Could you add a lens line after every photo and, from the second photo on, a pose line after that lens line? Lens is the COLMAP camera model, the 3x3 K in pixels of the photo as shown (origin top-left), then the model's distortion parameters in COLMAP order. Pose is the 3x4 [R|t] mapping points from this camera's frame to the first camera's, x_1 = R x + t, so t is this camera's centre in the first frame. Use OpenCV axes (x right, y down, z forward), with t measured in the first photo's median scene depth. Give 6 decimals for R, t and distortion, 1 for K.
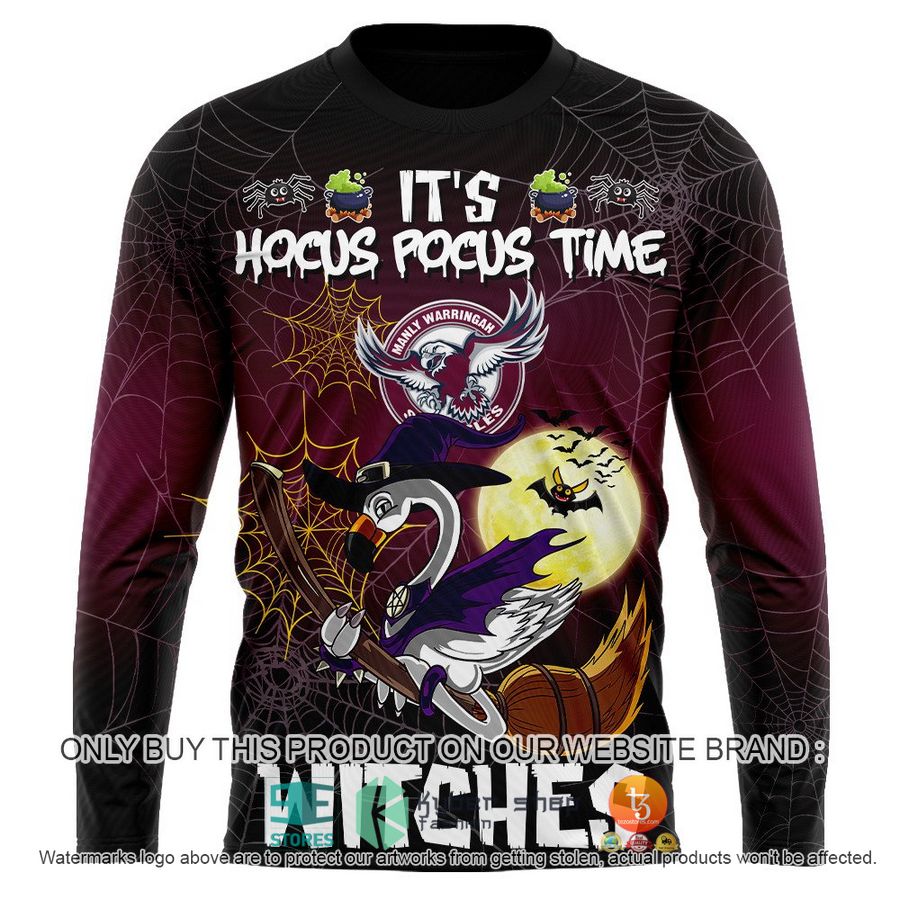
lens RADIAL K [[6517.4, 0, 452.7], [0, 6517.4, 424.1], [0, 0, 1]] dist [0.684097, 0.000000]
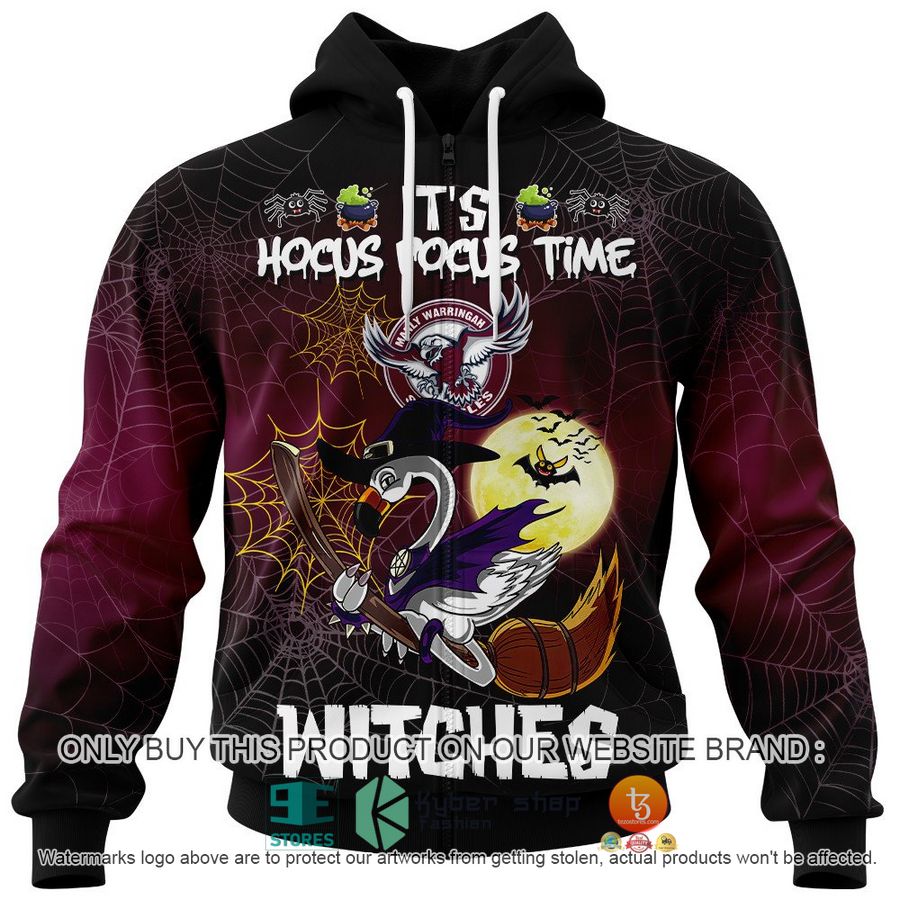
lens RADIAL K [[6517.4, 0, 451.8], [0, 6517.4, 442.9], [0, 0, 1]] dist [0.684097, 0.000000]
pose [[1.000000, 0.000232, -0.000155, 0.000756], [-0.000232, 0.999996, 0.002884, 0.002876], [0.000155, -0.002884, 0.999996, -0.140662]]
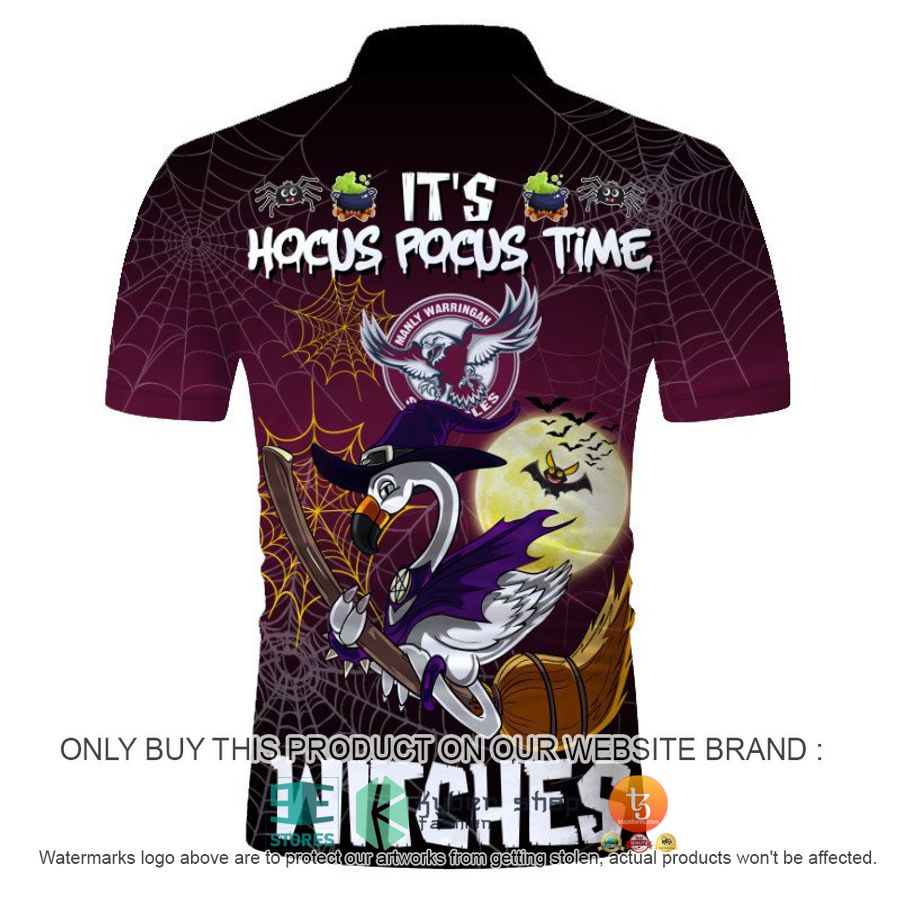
lens RADIAL K [[6517.4, 0, 453.2], [0, 6517.4, 431.1], [0, 0, 1]] dist [0.684097, 0.000000]
pose [[1.000000, 0.000093, 0.000073, 0.000029], [-0.000093, 0.999999, 0.001067, 0.001486], [-0.000072, -0.001067, 0.999999, -0.042139]]
